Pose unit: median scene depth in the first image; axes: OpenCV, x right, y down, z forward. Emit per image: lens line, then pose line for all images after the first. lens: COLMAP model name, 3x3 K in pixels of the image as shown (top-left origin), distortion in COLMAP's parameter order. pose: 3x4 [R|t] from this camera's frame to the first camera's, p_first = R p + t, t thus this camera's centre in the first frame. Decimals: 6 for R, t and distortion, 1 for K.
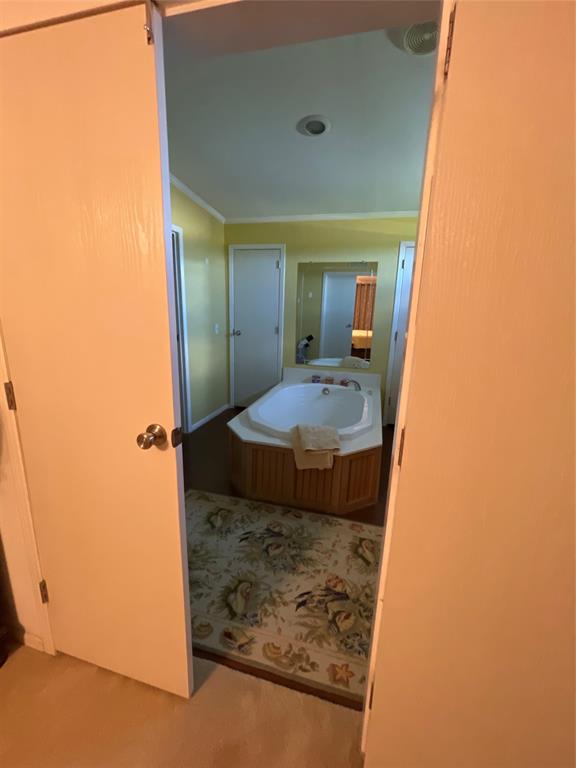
lens RADIAL K [[330.7, 0, 288.0], [0, 330.7, 384.0], [0, 0, 1]] dist [0.000688, 0.000004]
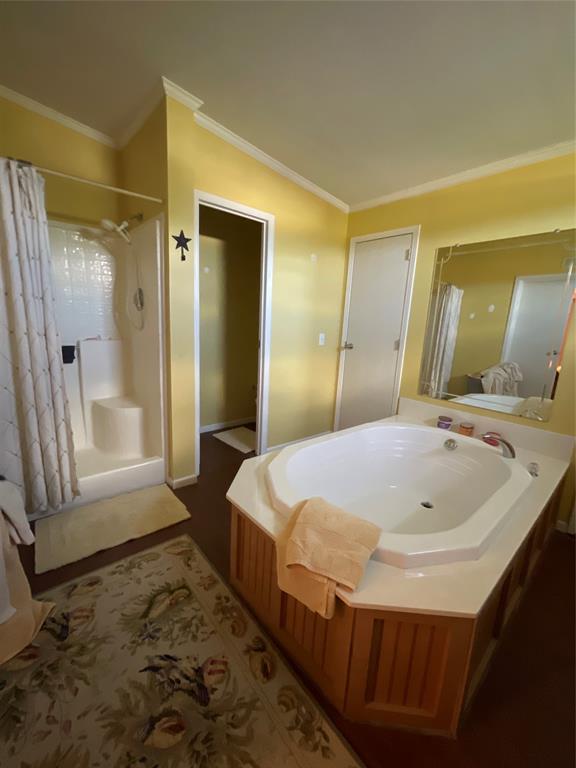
lens RADIAL K [[311.0, 0, 288.0], [0, 311.0, 384.0], [0, 0, 1]] dist [-0.001777, -0.000454]
pose [[0.827388, 0.126059, -0.547300, 0.267045], [-0.158223, 0.987333, -0.011786, -0.057032], [0.538882, 0.096347, 0.836853, 0.535700]]
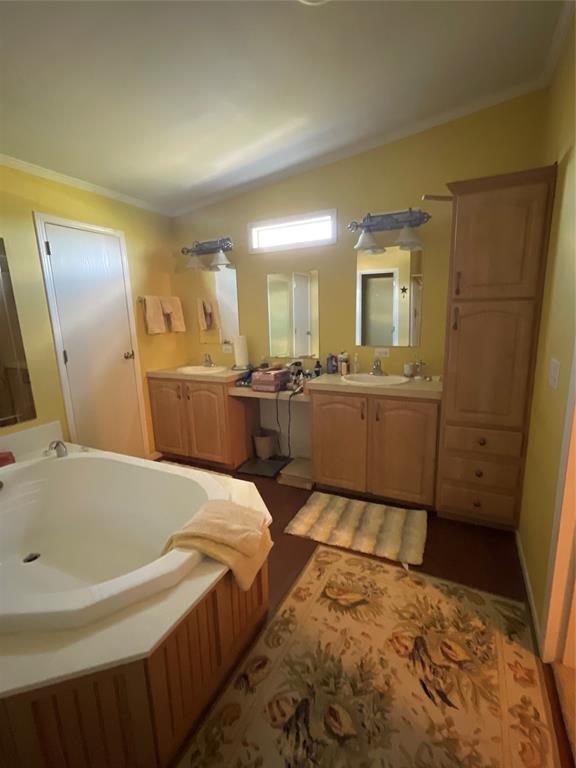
lens RADIAL K [[349.8, 0, 288.0], [0, 349.8, 384.0], [0, 0, 1]] dist [-0.000009, -0.000523]
pose [[0.203696, -0.232646, 0.950991, -0.419738], [0.268062, 0.947490, 0.174373, -0.158501], [-0.941621, 0.219405, 0.255364, 0.668840]]
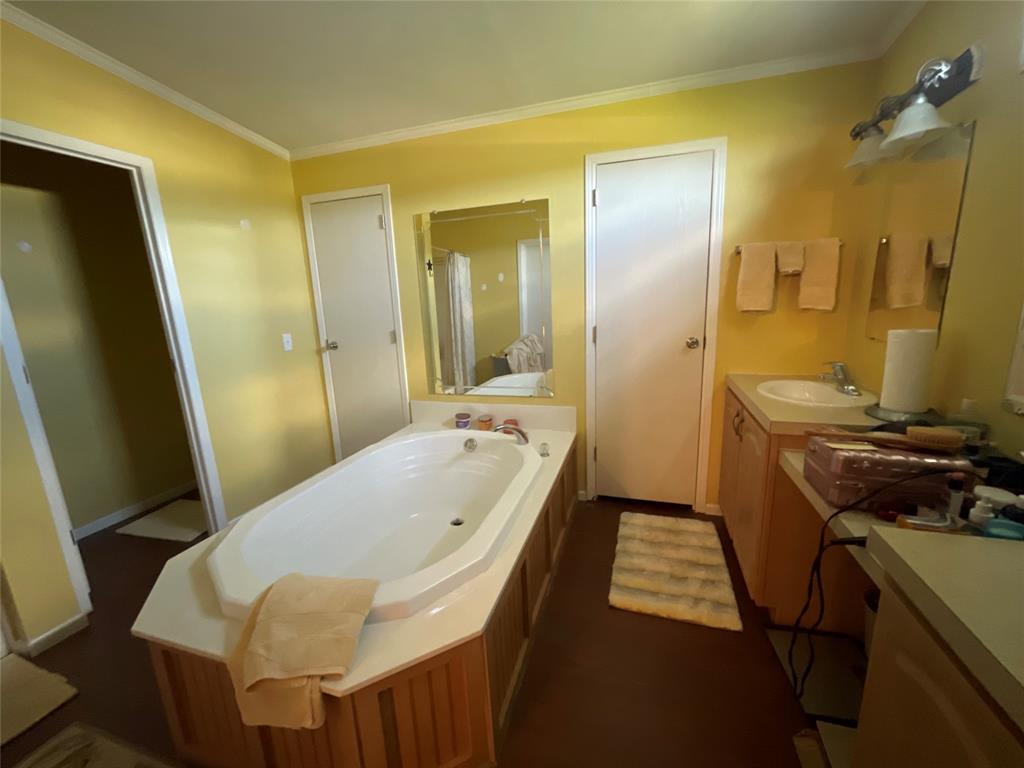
lens RADIAL K [[414.6, 0, 512.0], [0, 414.6, 384.0], [0, 0, 1]] dist [-0.001777, -0.000454]
pose [[0.996535, -0.058207, -0.059405, 0.364028], [0.056441, 0.997925, -0.030981, -0.084170], [0.061085, 0.027520, 0.997753, 0.525202]]
